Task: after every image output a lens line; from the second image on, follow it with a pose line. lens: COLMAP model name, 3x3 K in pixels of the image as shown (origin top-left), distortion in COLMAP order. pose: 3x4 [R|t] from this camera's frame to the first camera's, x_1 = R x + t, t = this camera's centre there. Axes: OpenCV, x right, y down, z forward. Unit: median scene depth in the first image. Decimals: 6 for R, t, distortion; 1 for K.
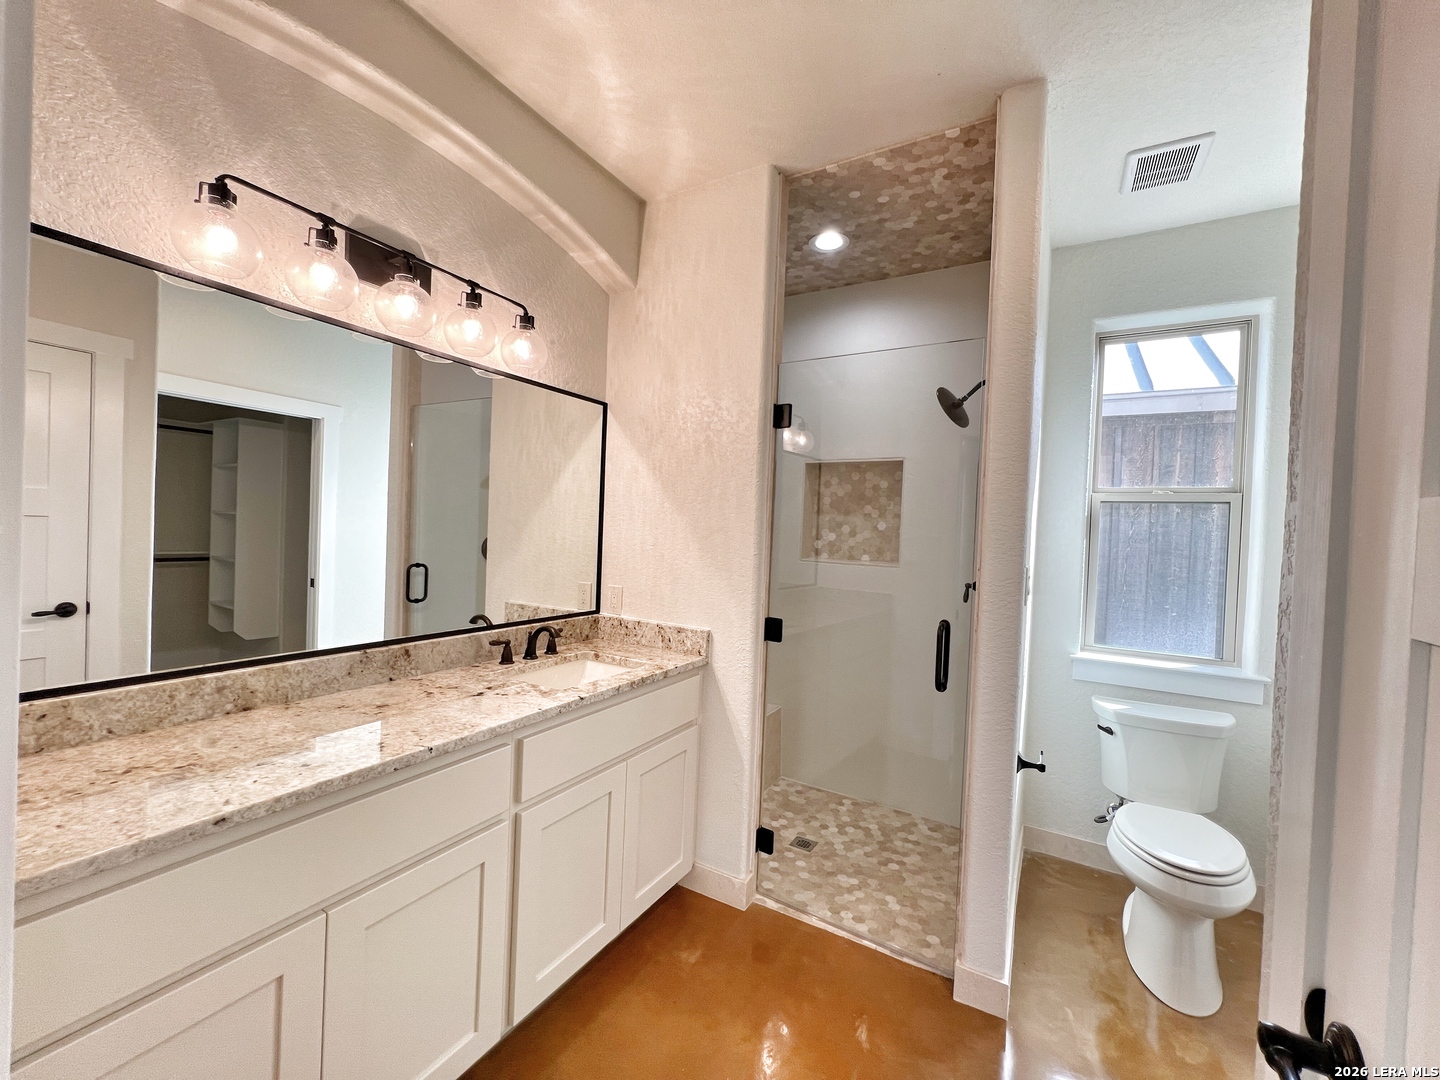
lens RADIAL K [[577.6, 0, 731.8], [0, 577.6, 538.9], [0, 0, 1]] dist [-0.002101, 0.000614]
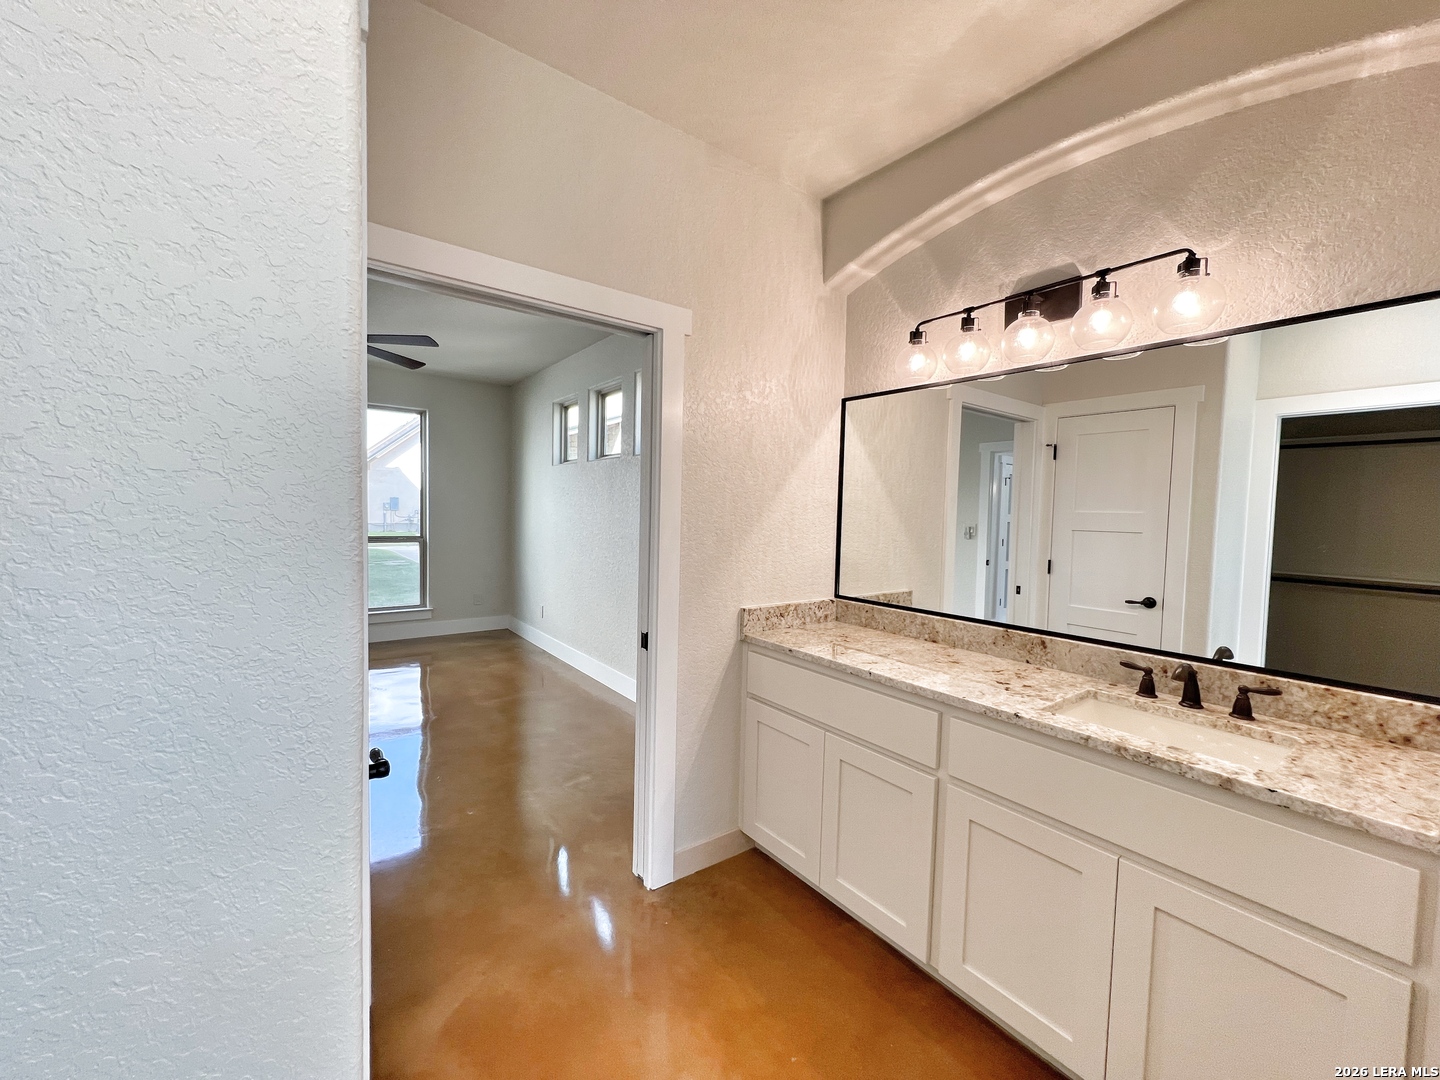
lens RADIAL K [[577.6, 0, 721.8], [0, 577.6, 542.2], [0, 0, 1]] dist [-0.002101, 0.000614]
pose [[-0.400033, -0.005321, -0.916485, 0.690899], [-0.058155, 0.998115, 0.019589, 0.018336], [0.914654, 0.061135, -0.399588, 0.865919]]
